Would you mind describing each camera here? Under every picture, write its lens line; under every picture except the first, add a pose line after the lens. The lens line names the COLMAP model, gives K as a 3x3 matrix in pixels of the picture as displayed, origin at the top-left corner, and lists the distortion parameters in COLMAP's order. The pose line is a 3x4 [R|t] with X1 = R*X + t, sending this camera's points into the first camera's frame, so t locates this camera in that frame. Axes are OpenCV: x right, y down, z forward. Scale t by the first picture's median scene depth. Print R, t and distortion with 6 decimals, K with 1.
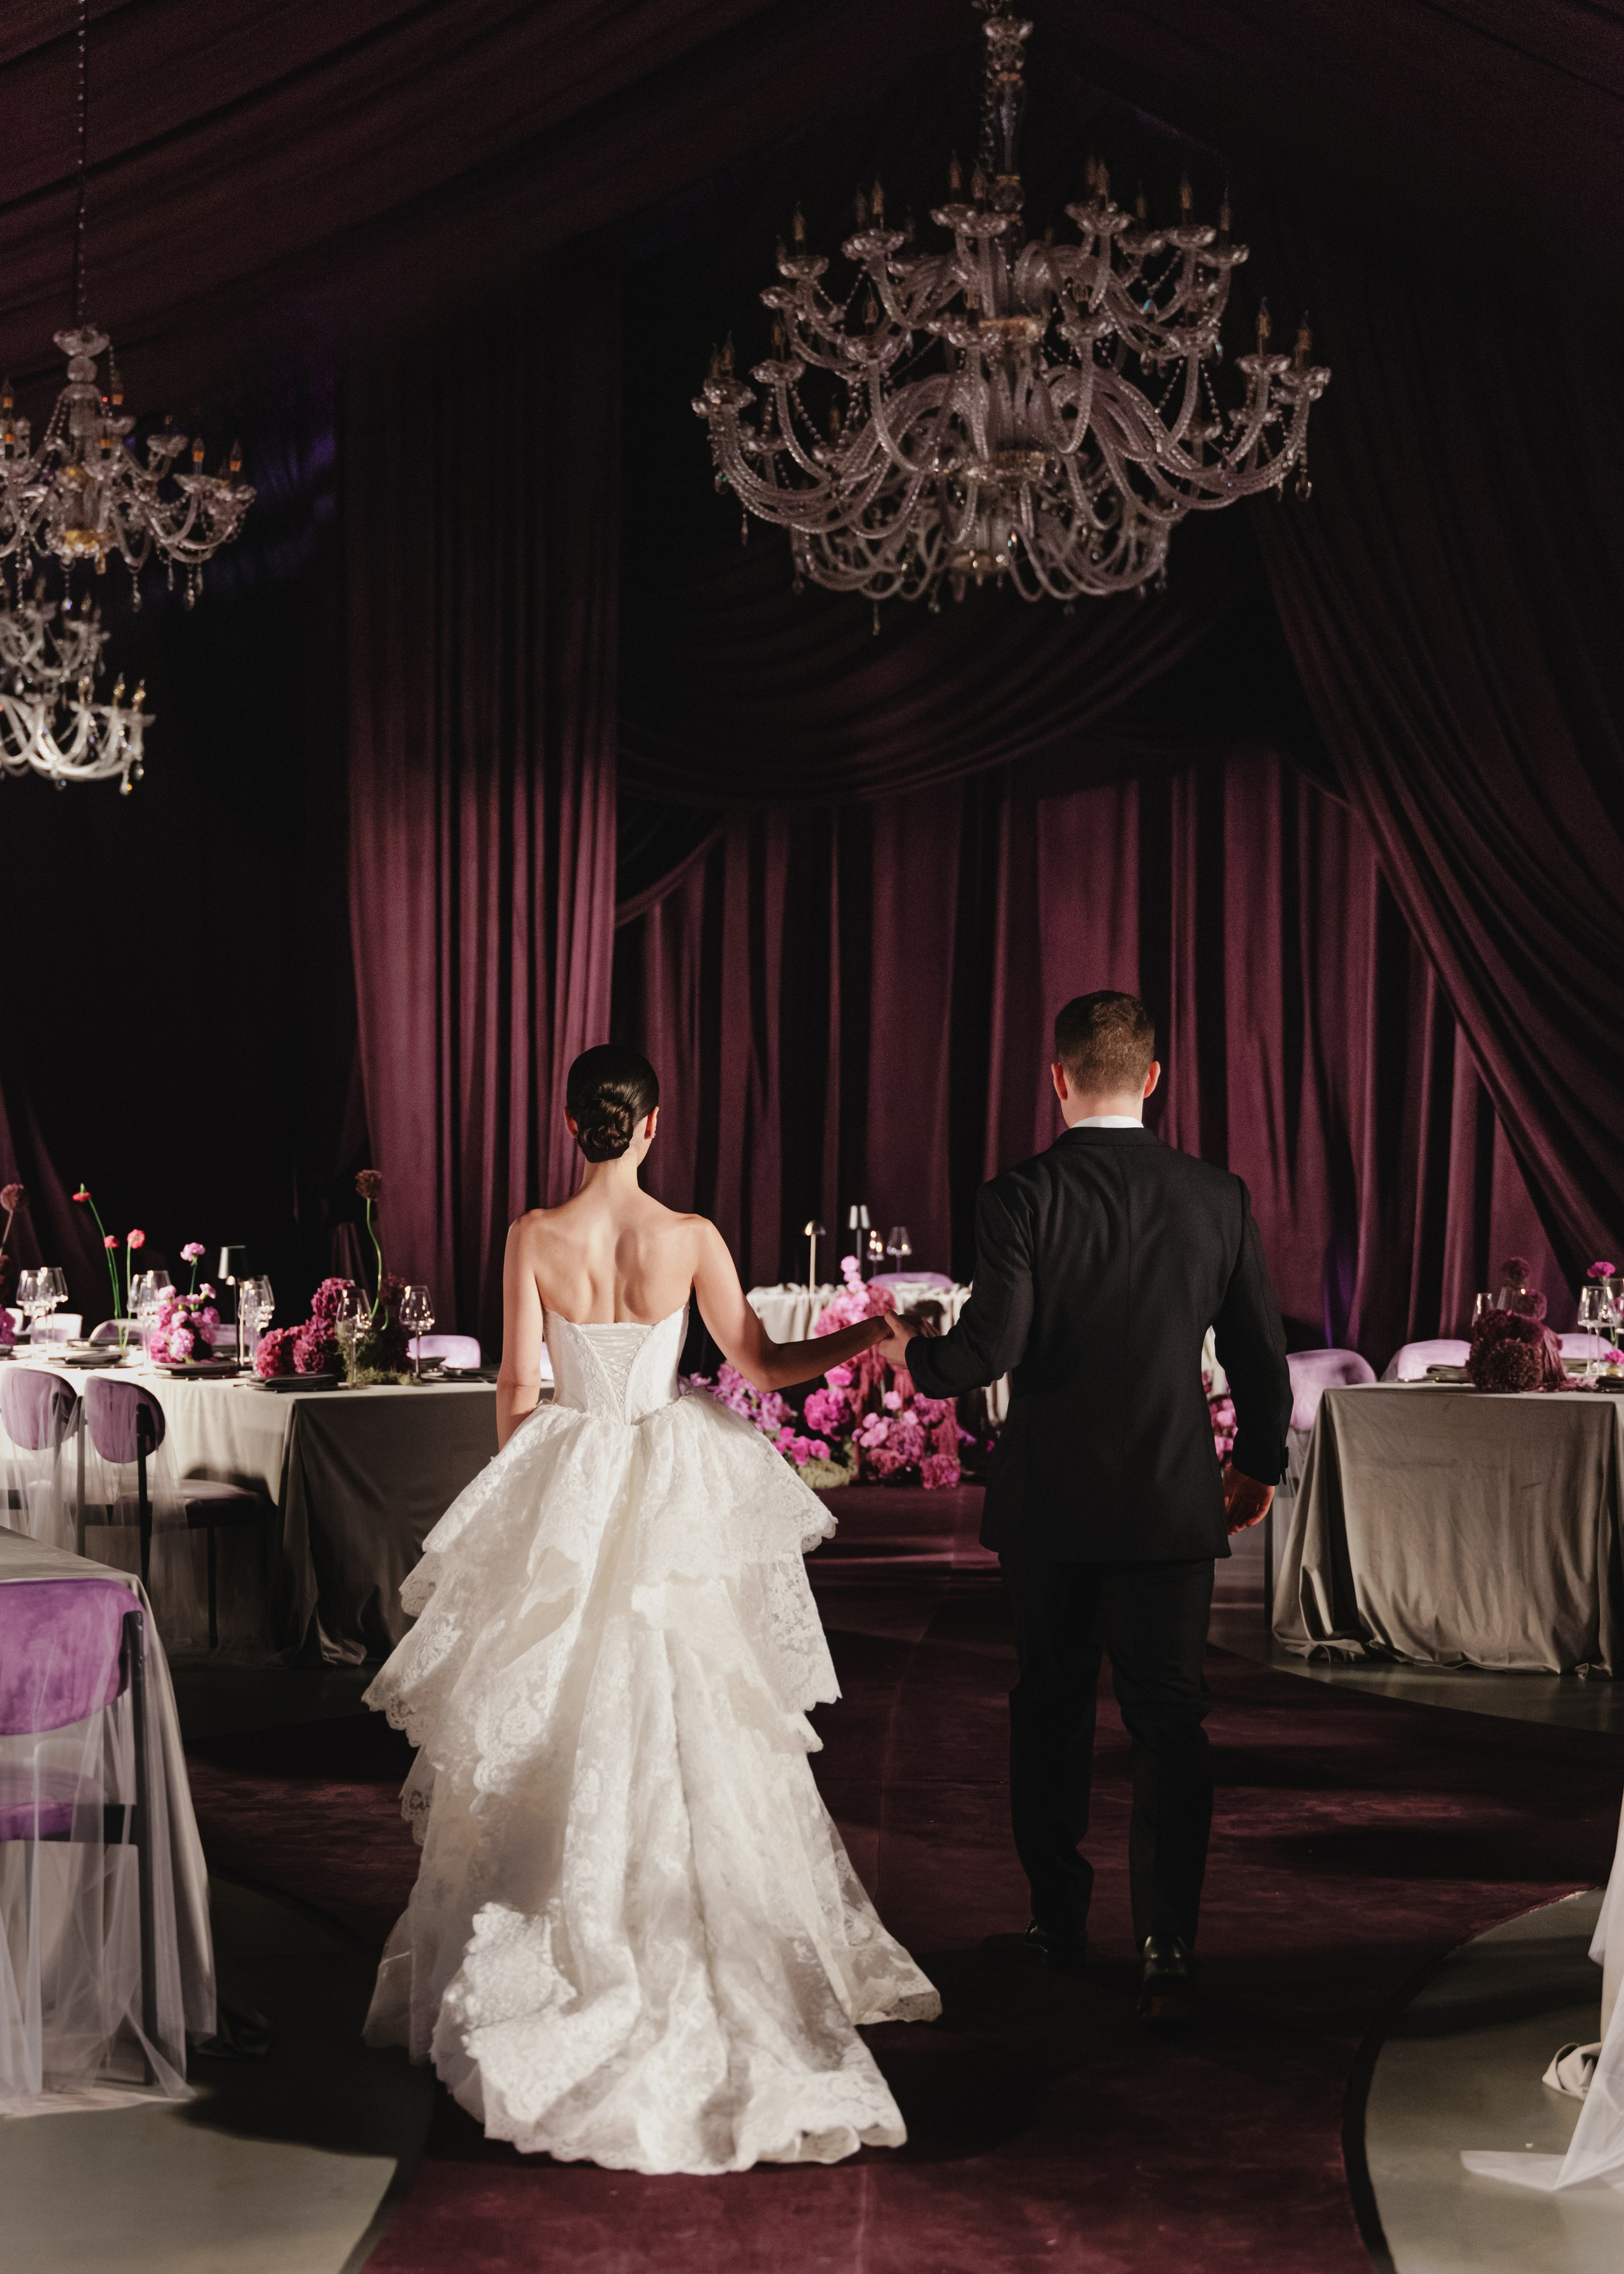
lens RADIAL K [[3590.5, 0, 788.3], [0, 3590.5, 1251.0], [0, 0, 1]] dist [0.037728, 0.000000]
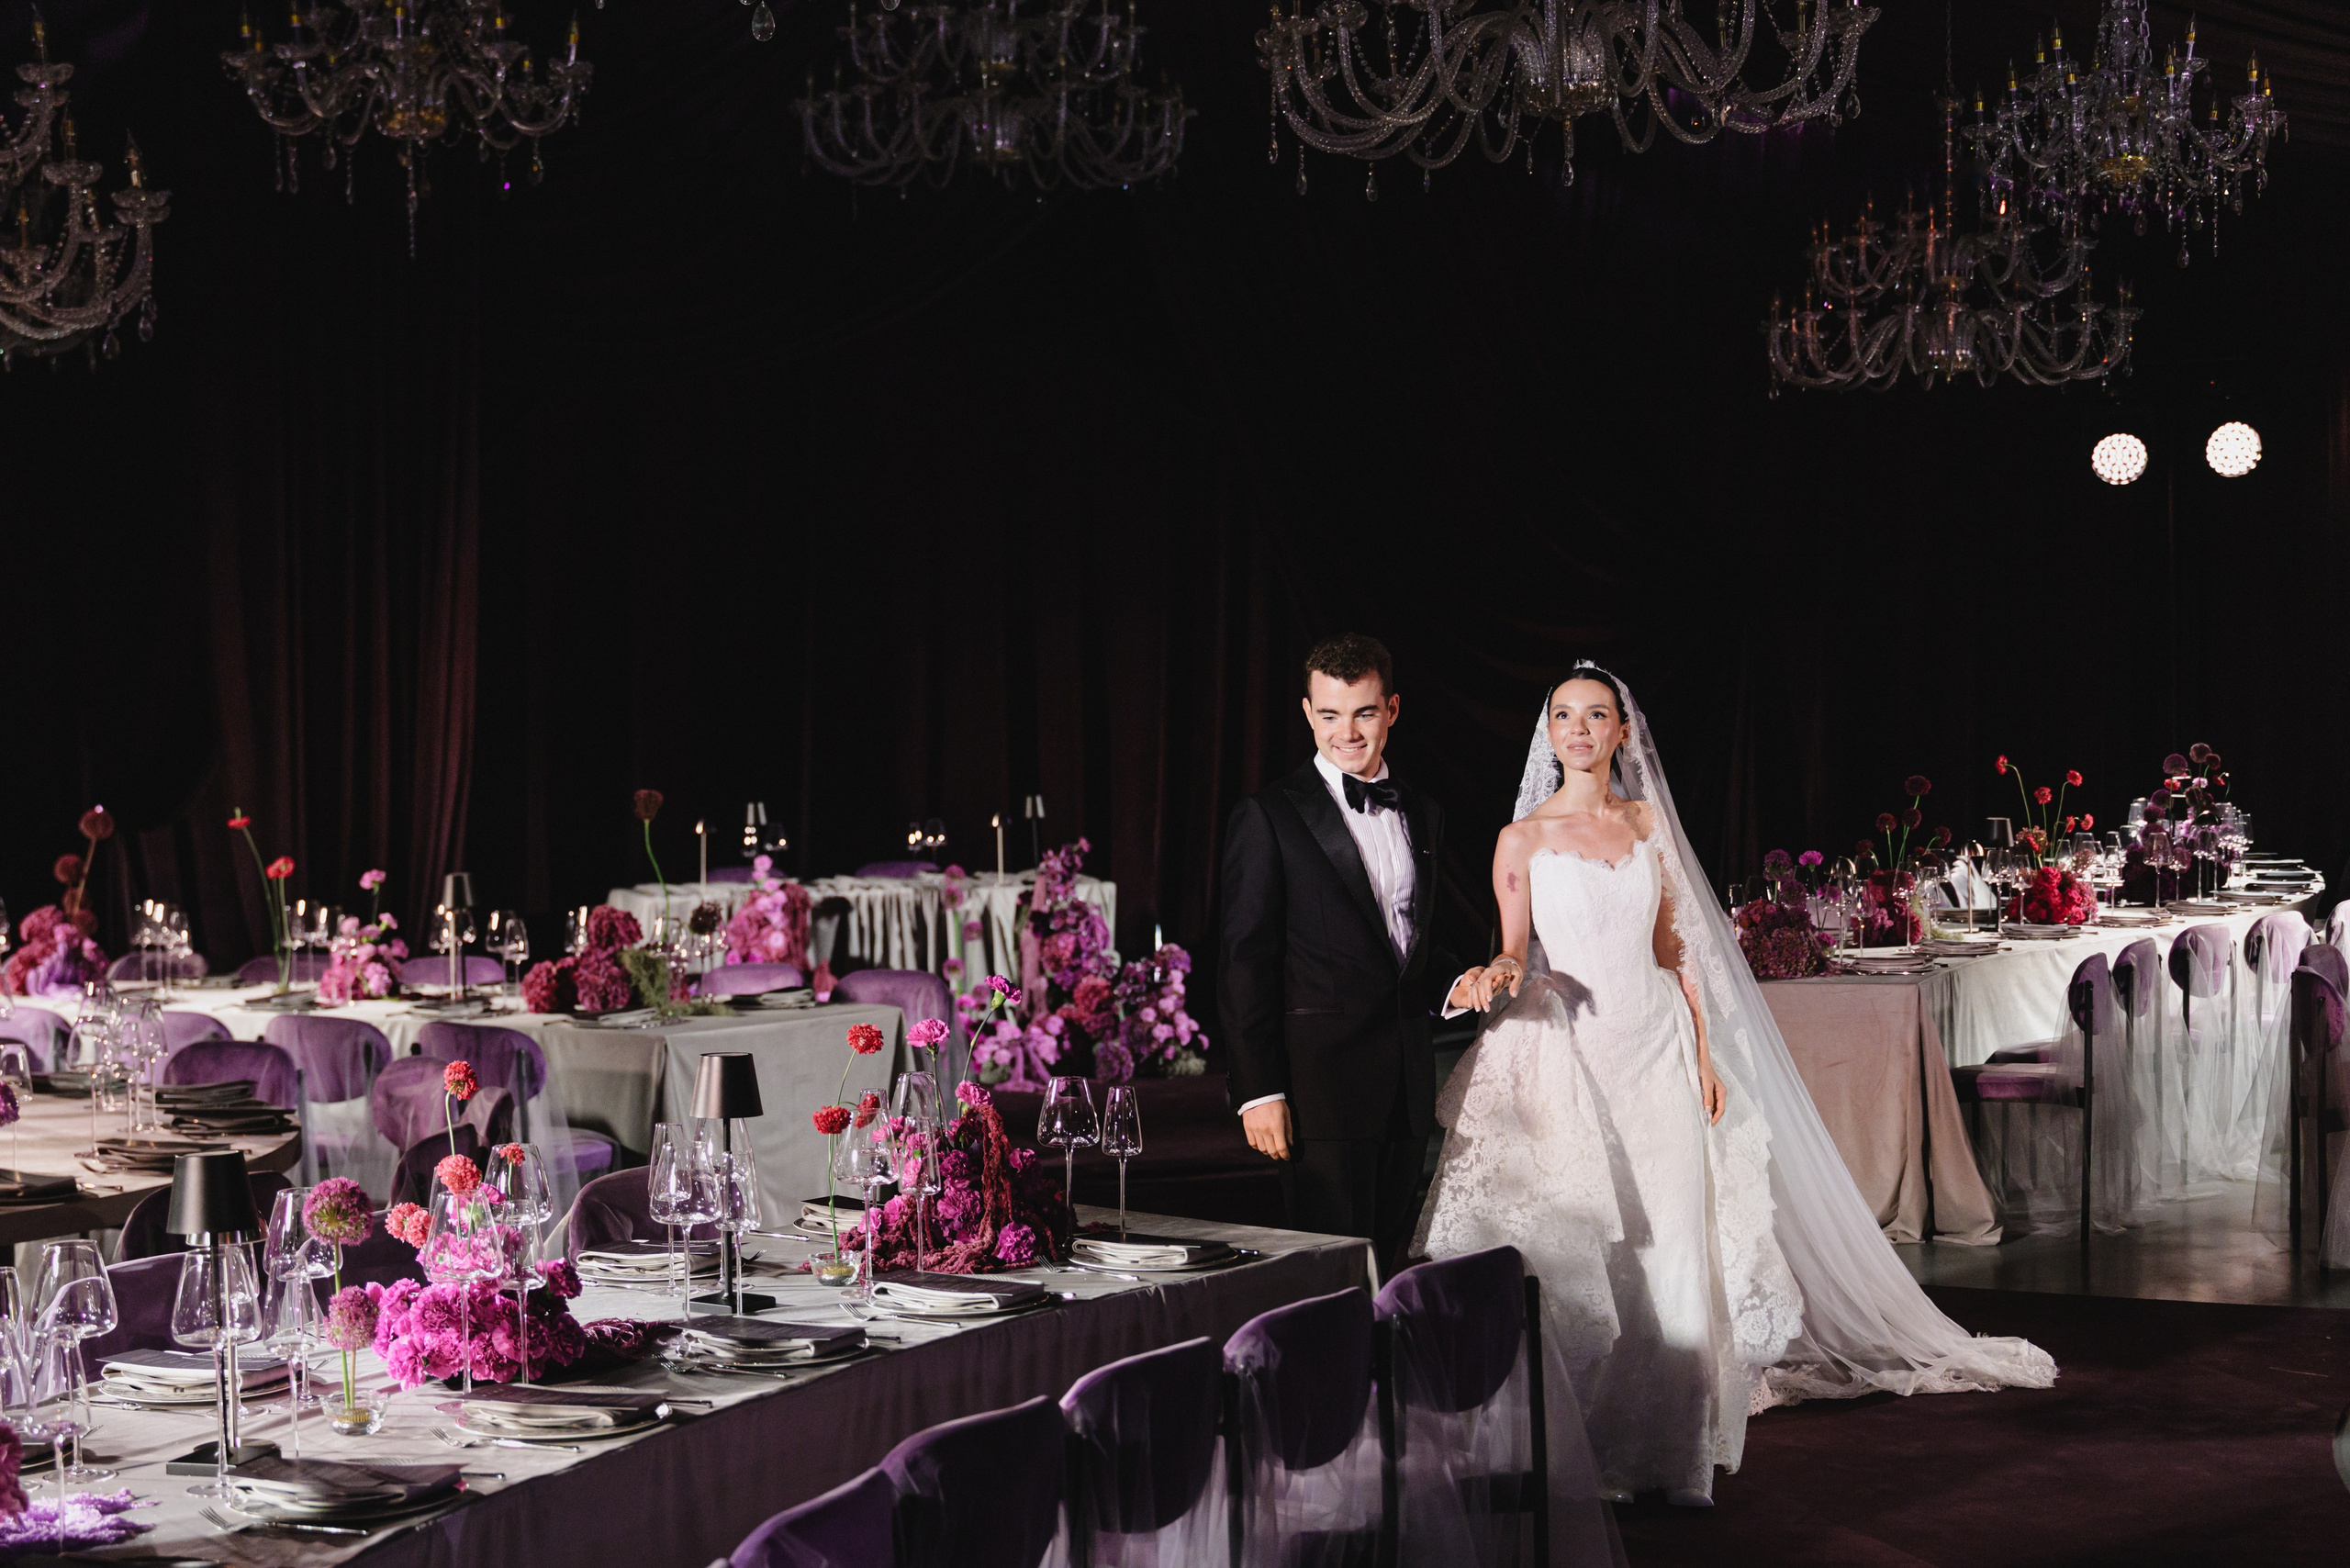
lens RADIAL K [[3654.9, 0, 1143.9], [0, 3654.9, 883.8], [0, 0, 1]] dist [0.003389, 0.000000]
pose [[0.940301, -0.032005, 0.338836, -0.312732], [0.025108, 0.999379, 0.024721, -0.017818], [-0.339417, -0.014738, 0.940520, 0.047104]]
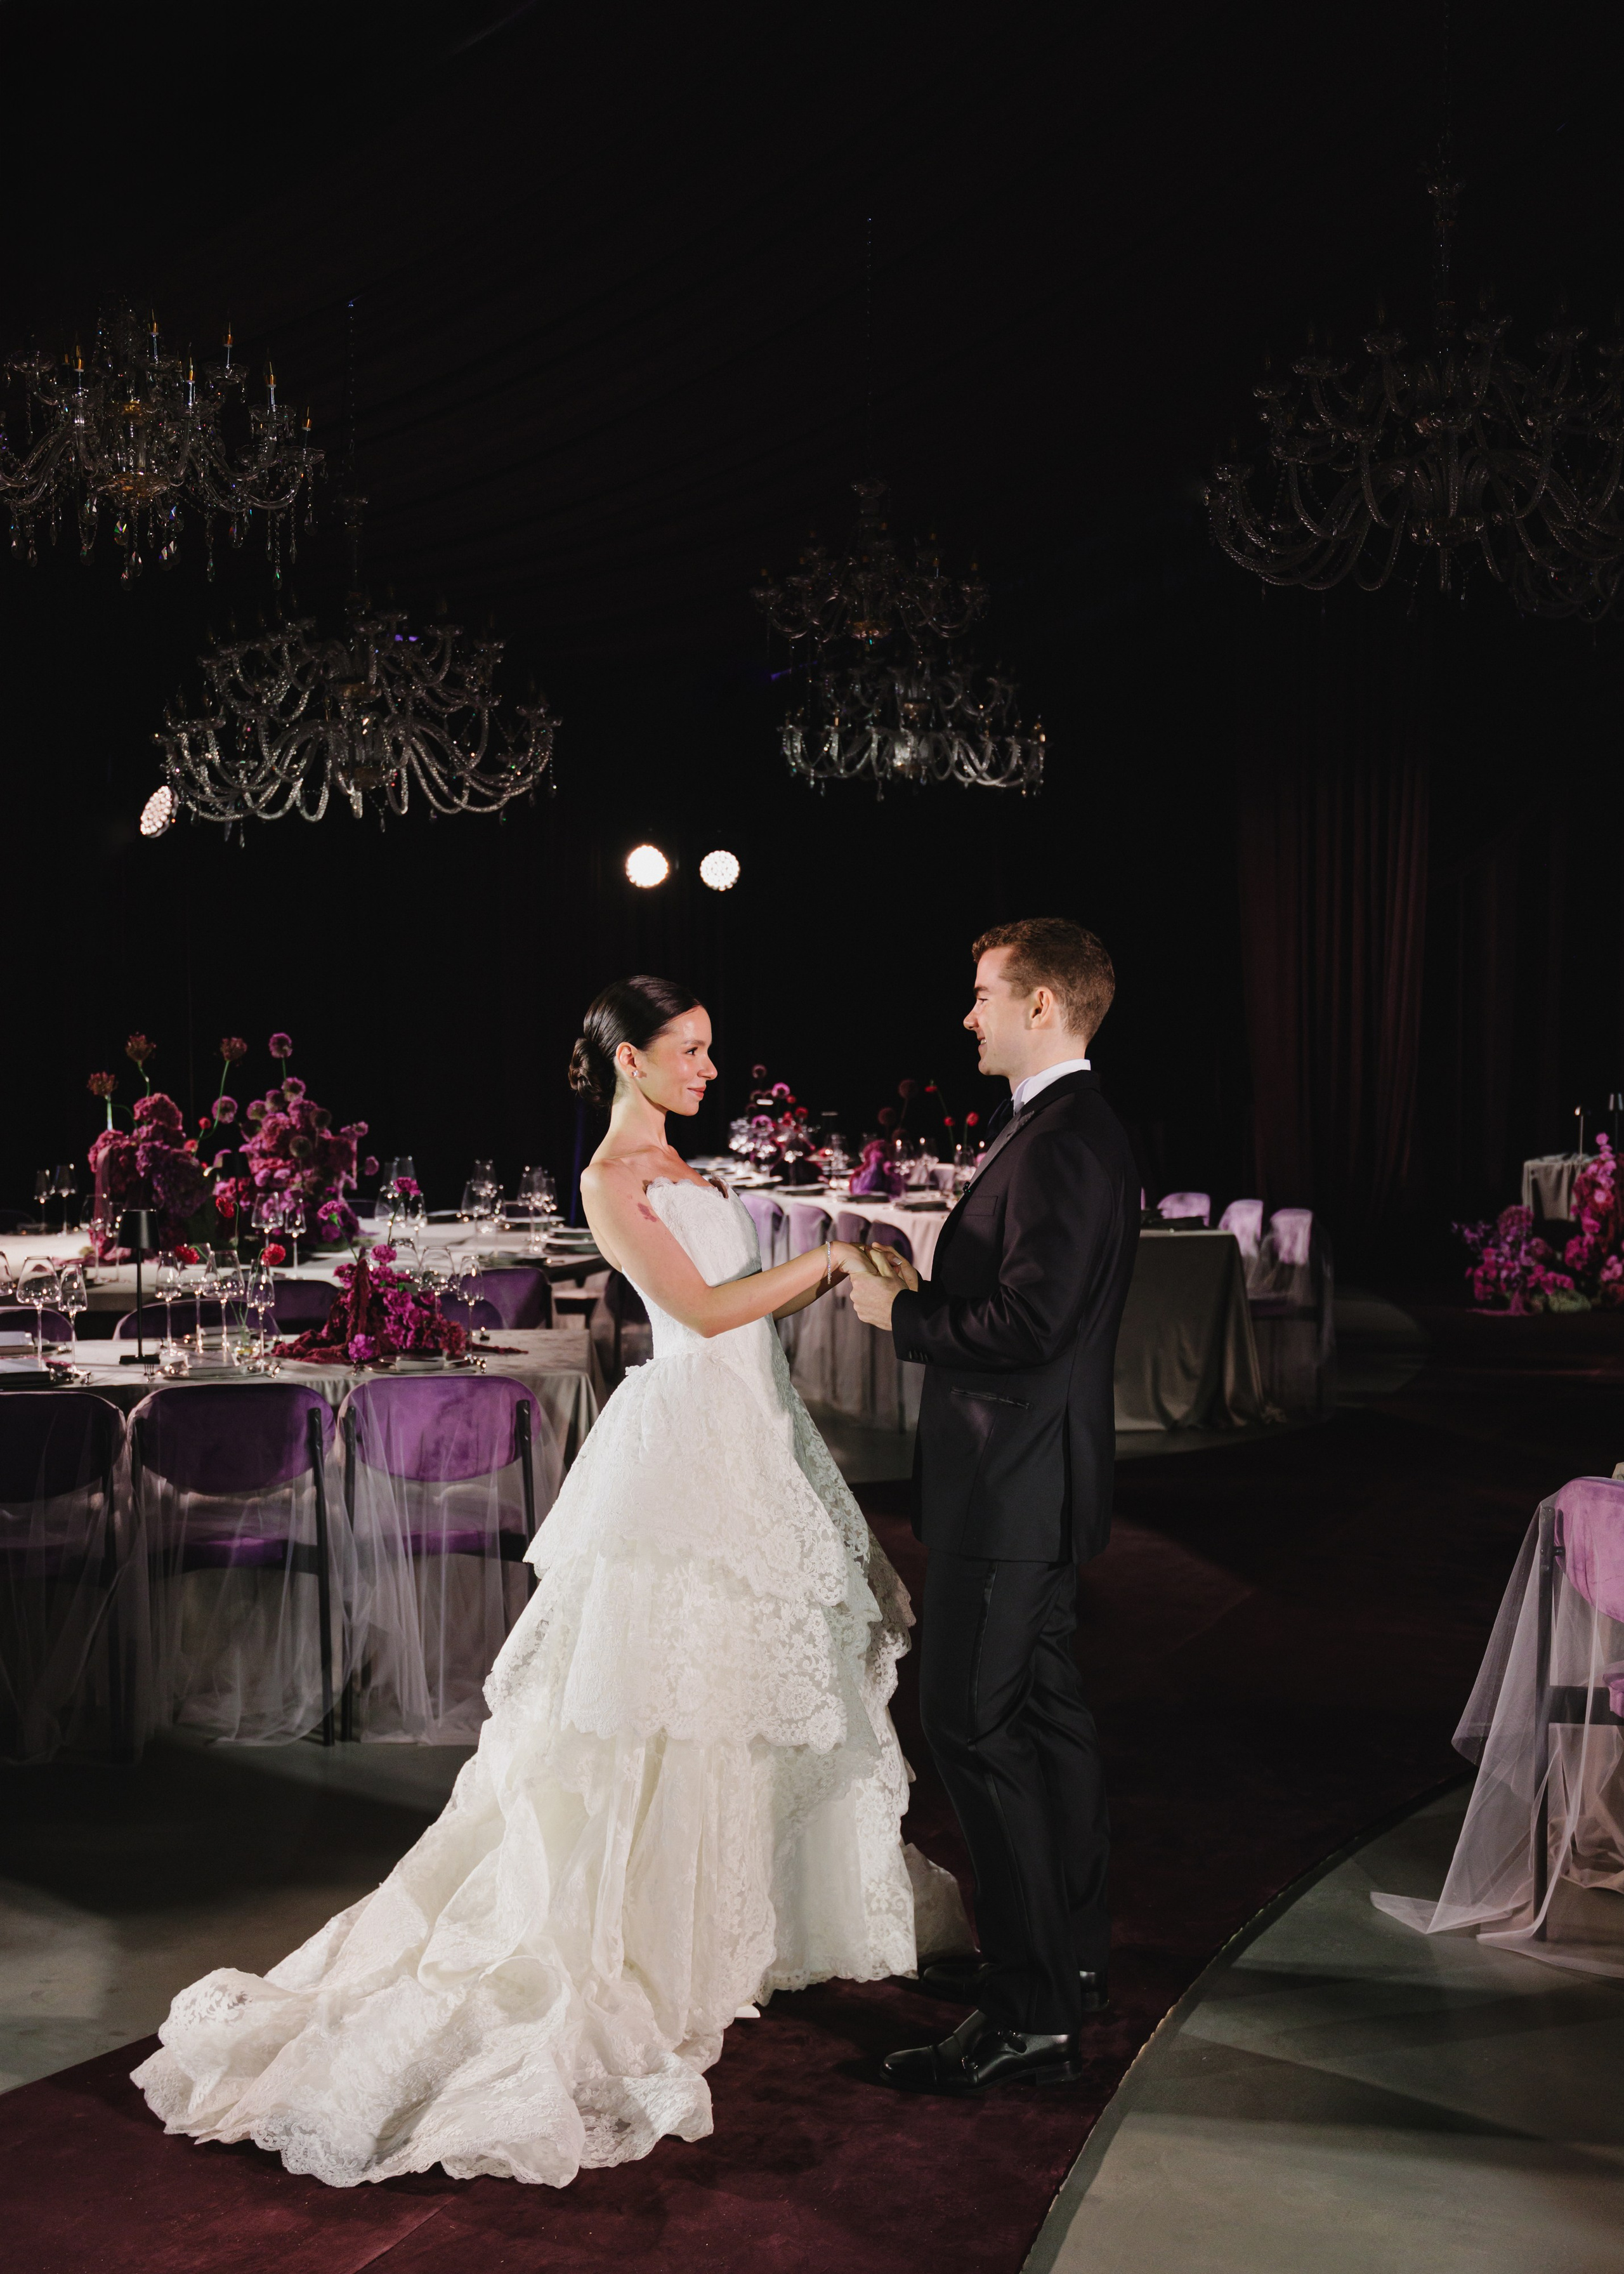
lens RADIAL K [[2589.1, 0, 790.6], [0, 2589.1, 1138.7], [0, 0, 1]] dist [-0.004989, 0.000000]
pose [[0.920310, 0.011312, -0.391025, 0.158311], [-0.006741, 0.999892, 0.013060, -0.009021], [0.391131, -0.009384, 0.920287, 0.047162]]
